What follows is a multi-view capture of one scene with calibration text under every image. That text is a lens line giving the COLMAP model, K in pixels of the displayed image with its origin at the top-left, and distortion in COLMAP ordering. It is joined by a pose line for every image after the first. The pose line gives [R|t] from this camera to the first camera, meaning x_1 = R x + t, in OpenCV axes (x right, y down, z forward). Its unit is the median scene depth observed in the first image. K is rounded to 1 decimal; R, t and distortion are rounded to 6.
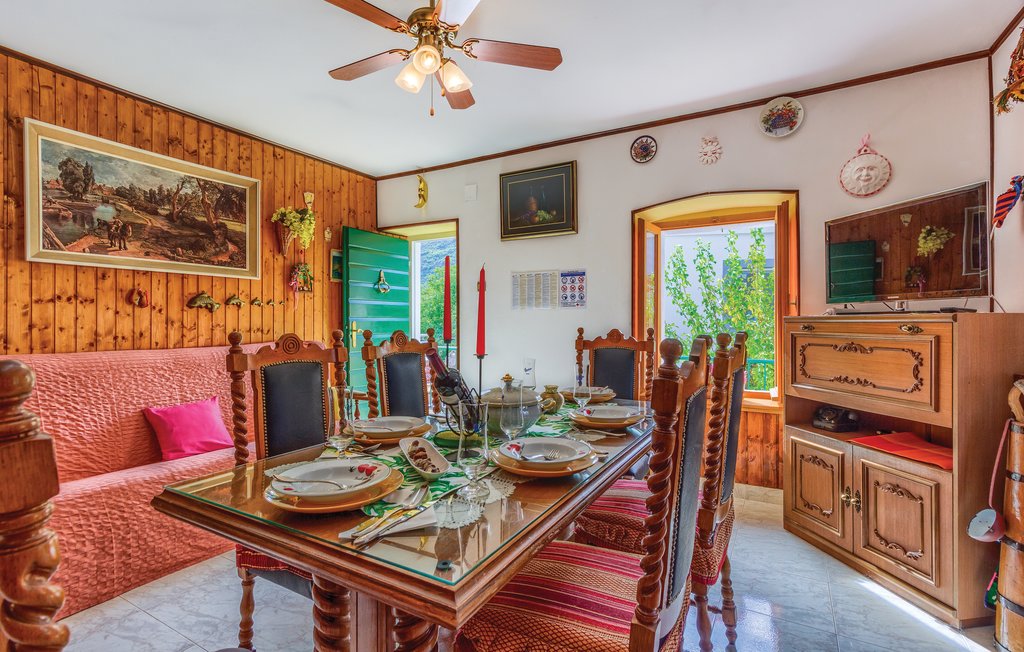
lens RADIAL K [[471.1, 0, 512.0], [0, 471.1, 326.0], [0, 0, 1]] dist [-0.000268, -0.000154]
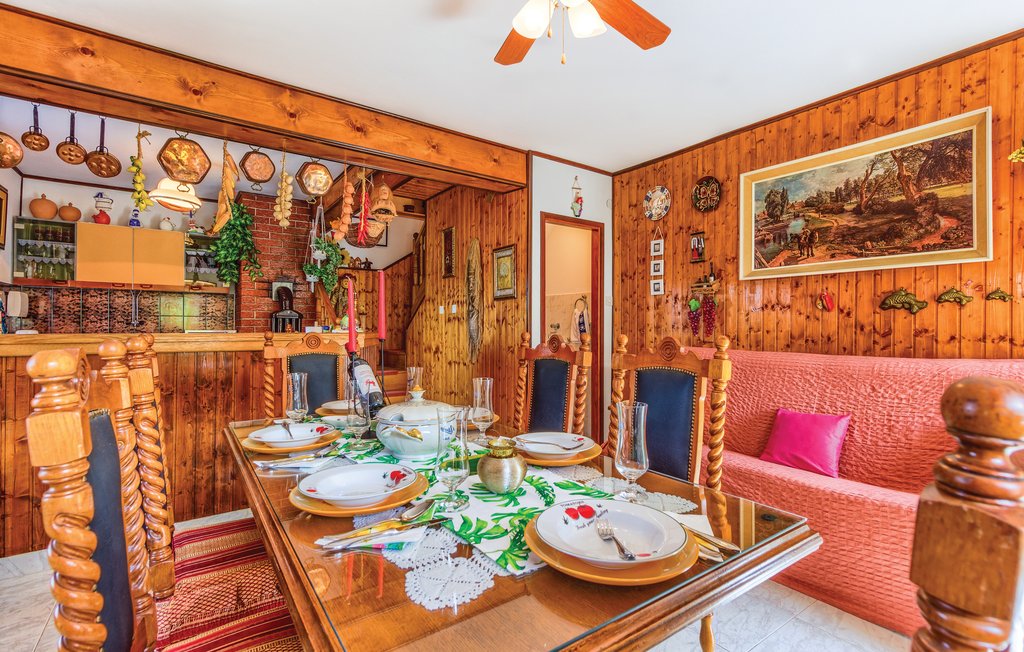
lens RADIAL K [[471.1, 0, 512.0], [0, 471.1, 326.0], [0, 0, 1]] dist [-0.000268, -0.000154]
pose [[-0.420887, 0.001693, -0.907112, 0.382422], [-0.008166, 0.999951, 0.005655, -0.008567], [0.907076, 0.009788, -0.420852, 0.800693]]
